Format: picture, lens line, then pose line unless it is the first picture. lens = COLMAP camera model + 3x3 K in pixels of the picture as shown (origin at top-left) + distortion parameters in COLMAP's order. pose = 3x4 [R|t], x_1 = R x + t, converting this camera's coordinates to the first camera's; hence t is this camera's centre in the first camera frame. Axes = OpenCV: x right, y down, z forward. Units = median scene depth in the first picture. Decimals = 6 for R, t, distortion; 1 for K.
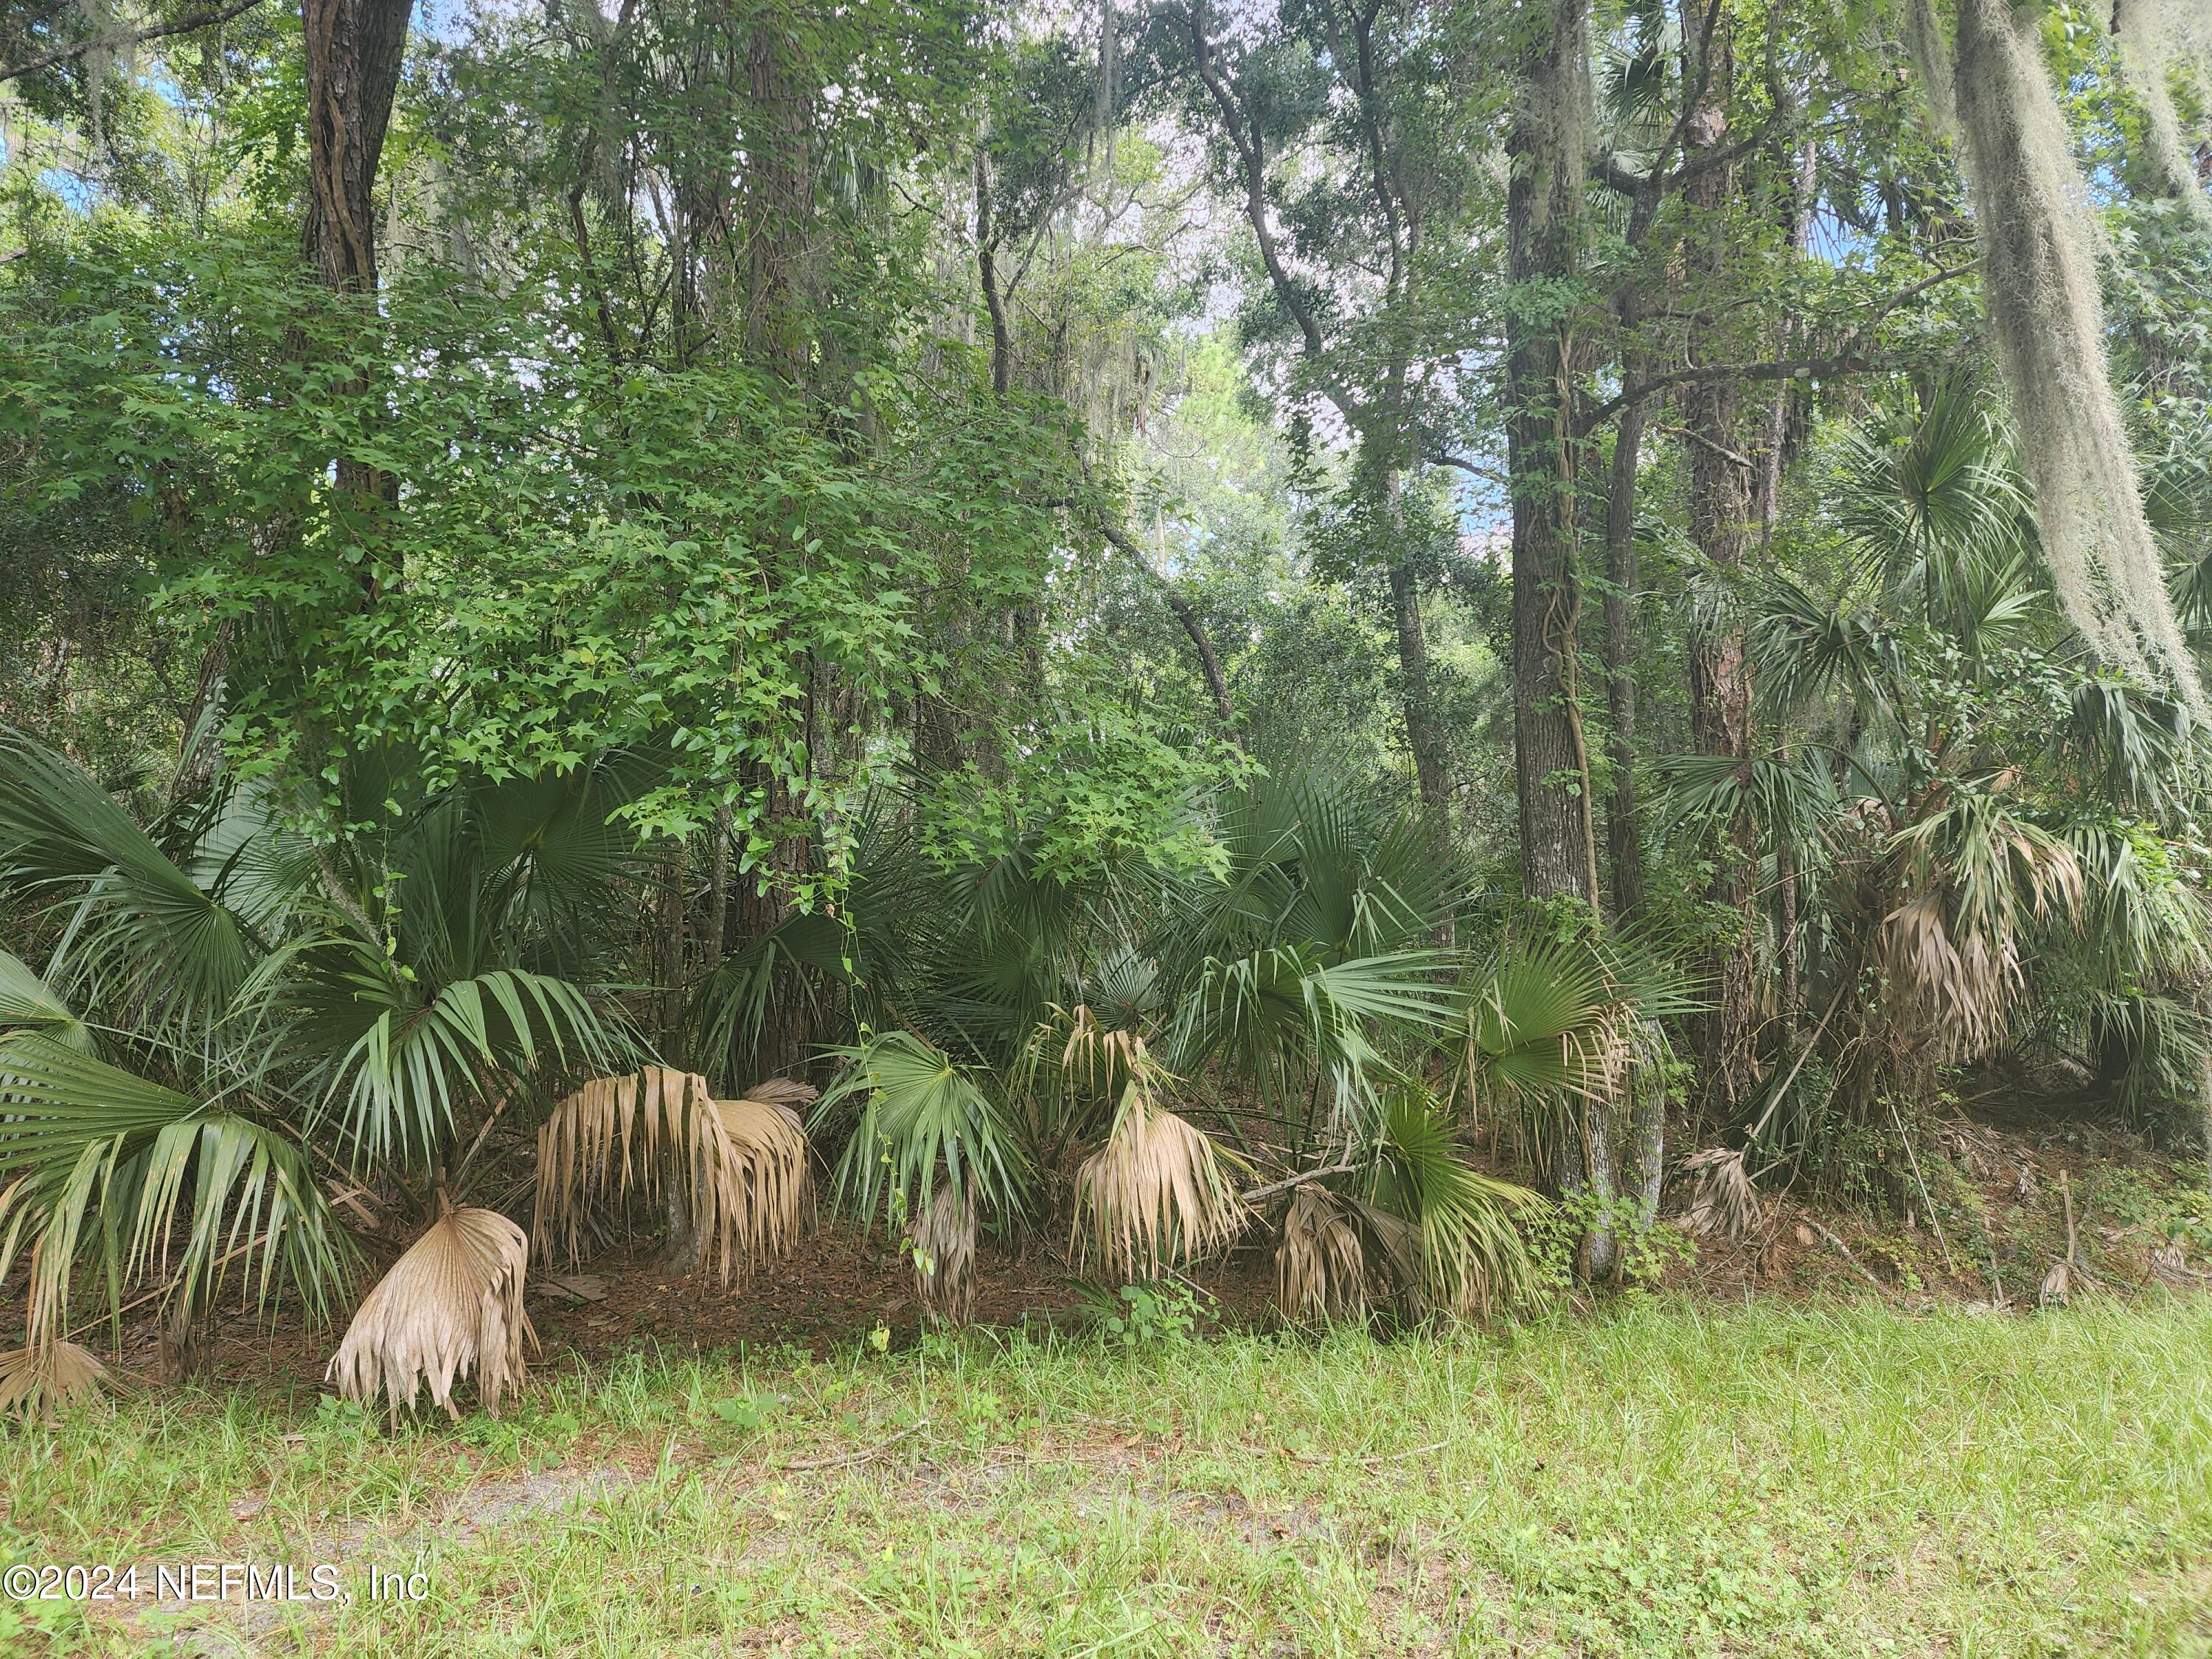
lens RADIAL K [[1514.5, 0, 1105.3], [0, 1514.5, 840.1], [0, 0, 1]] dist [0.194017, -0.228407]
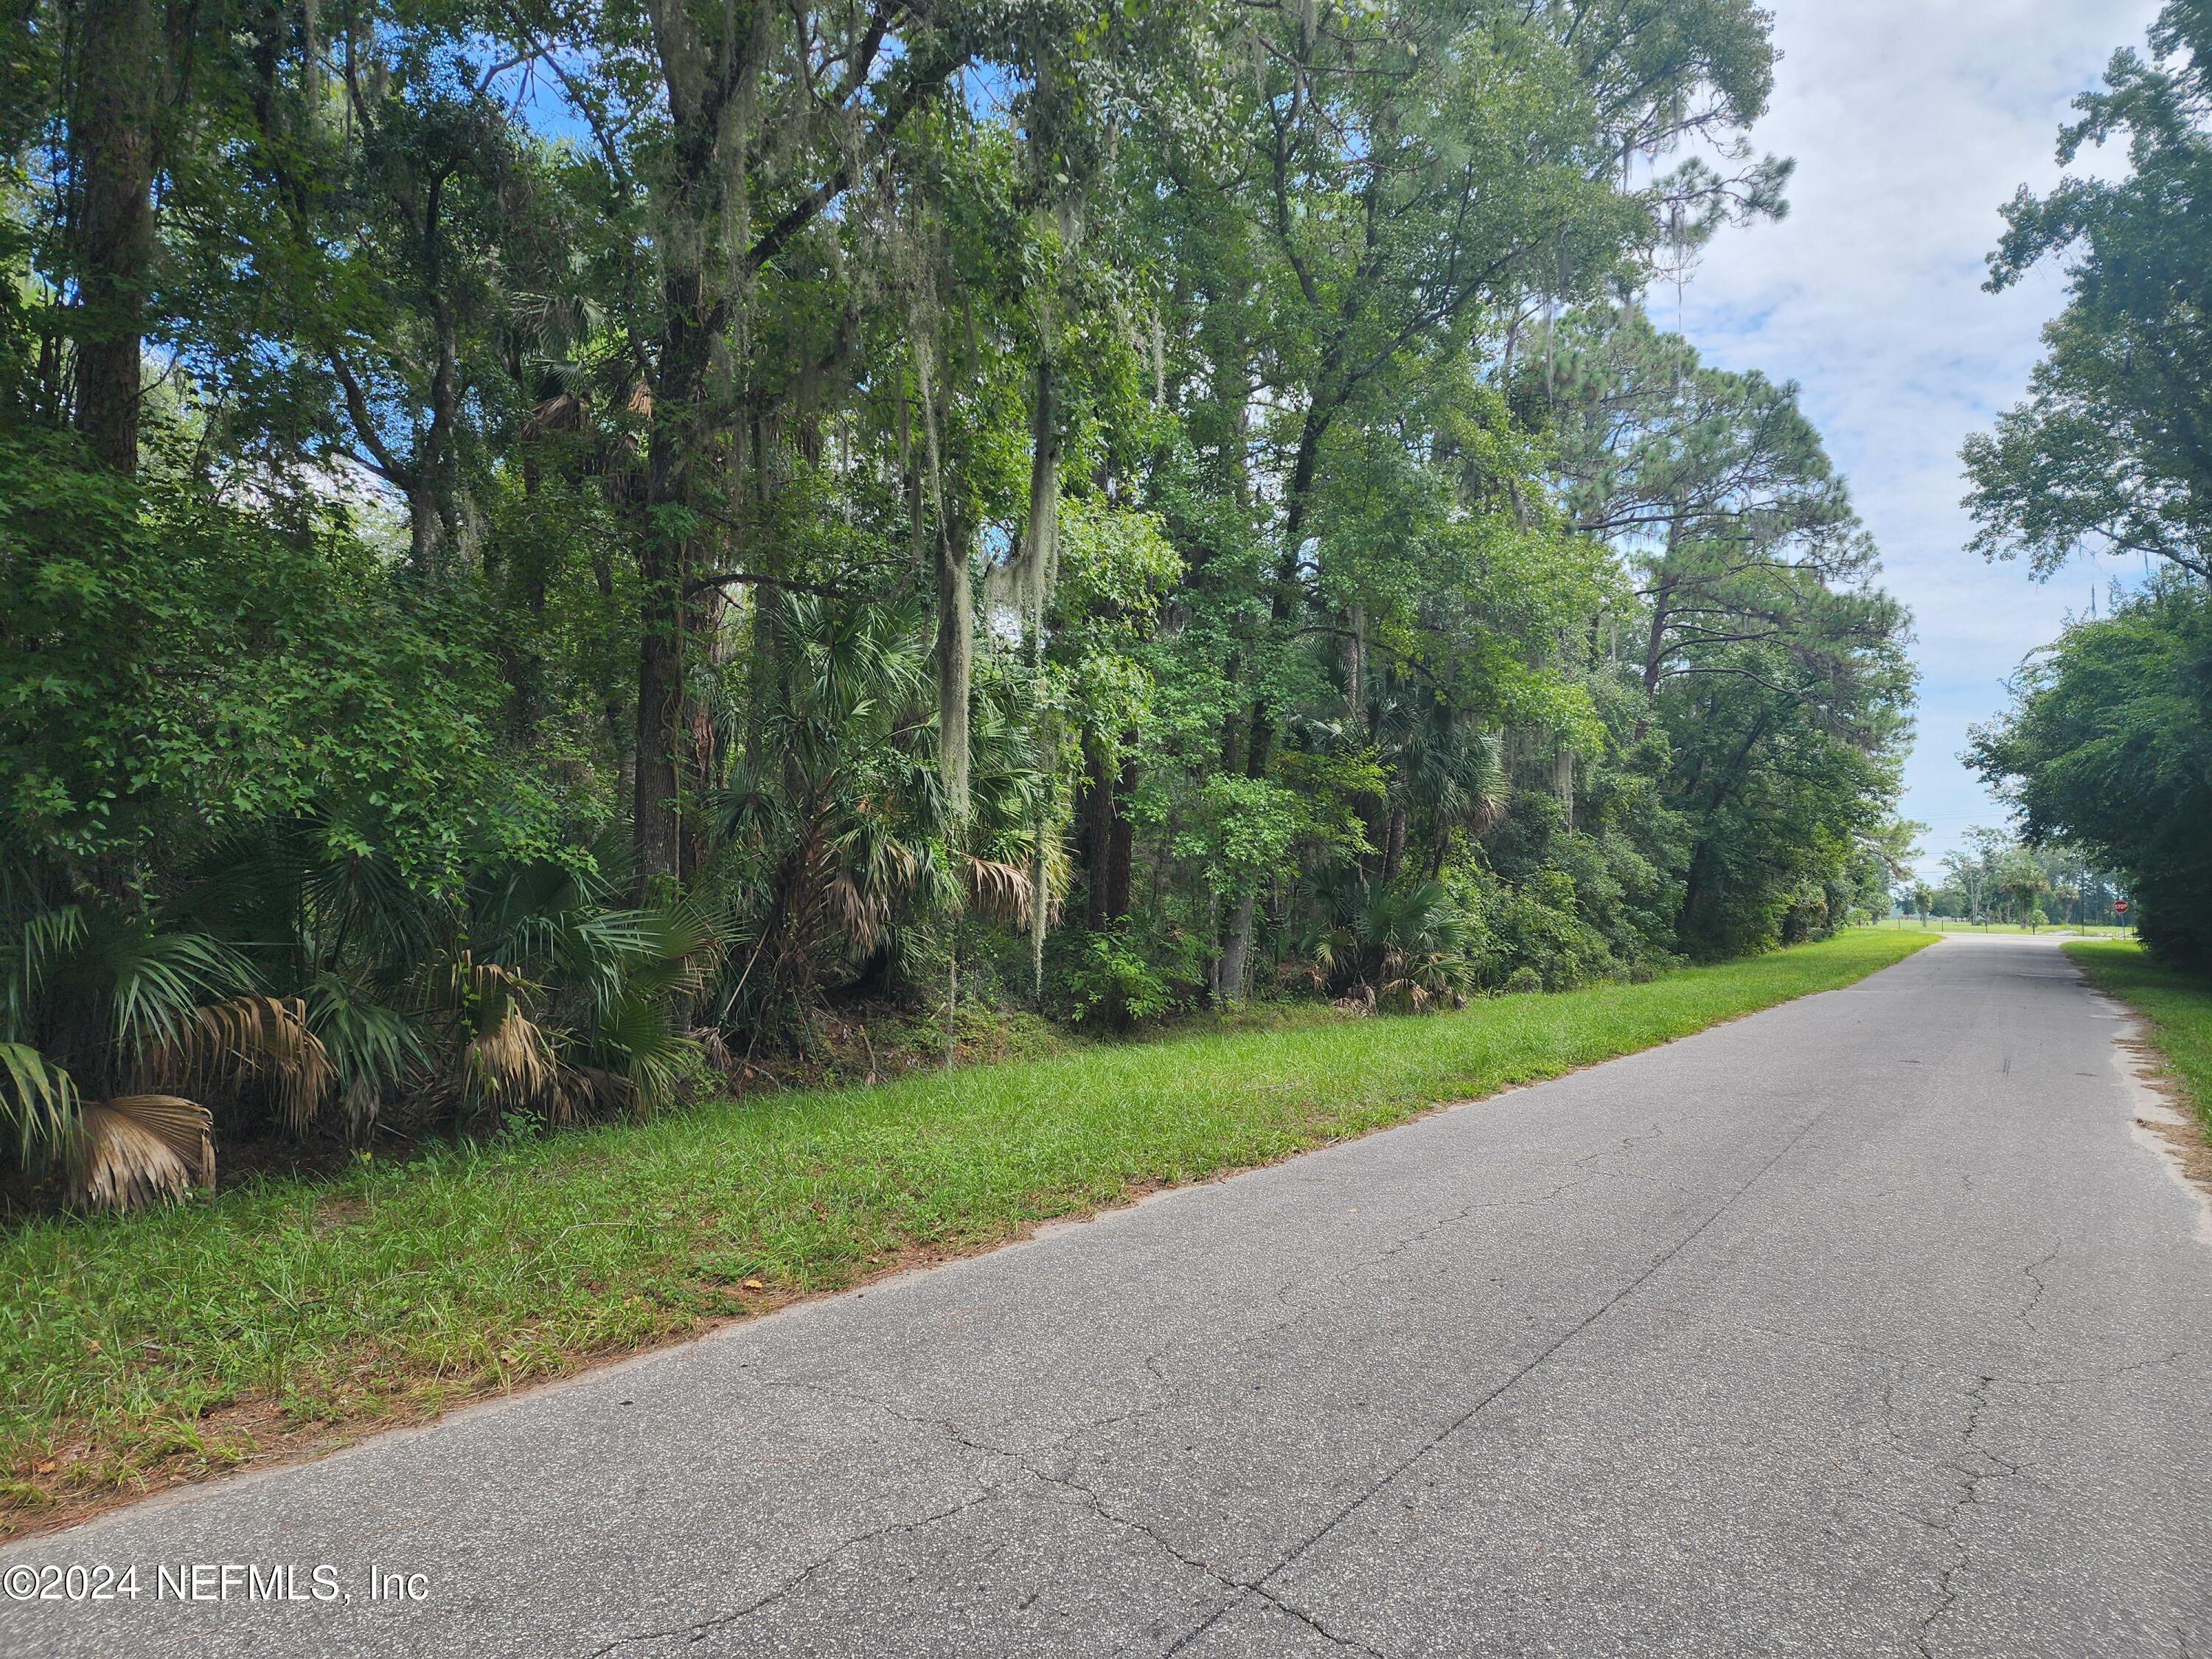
lens RADIAL K [[1517.3, 0, 1106.0], [0, 1517.3, 829.5], [0, 0, 1]] dist [0.099189, -0.070808]
pose [[0.684024, 0.015486, 0.729295, -0.629660], [-0.028737, 0.999571, 0.005728, -0.039821], [-0.728893, -0.024876, 0.684175, -0.509647]]
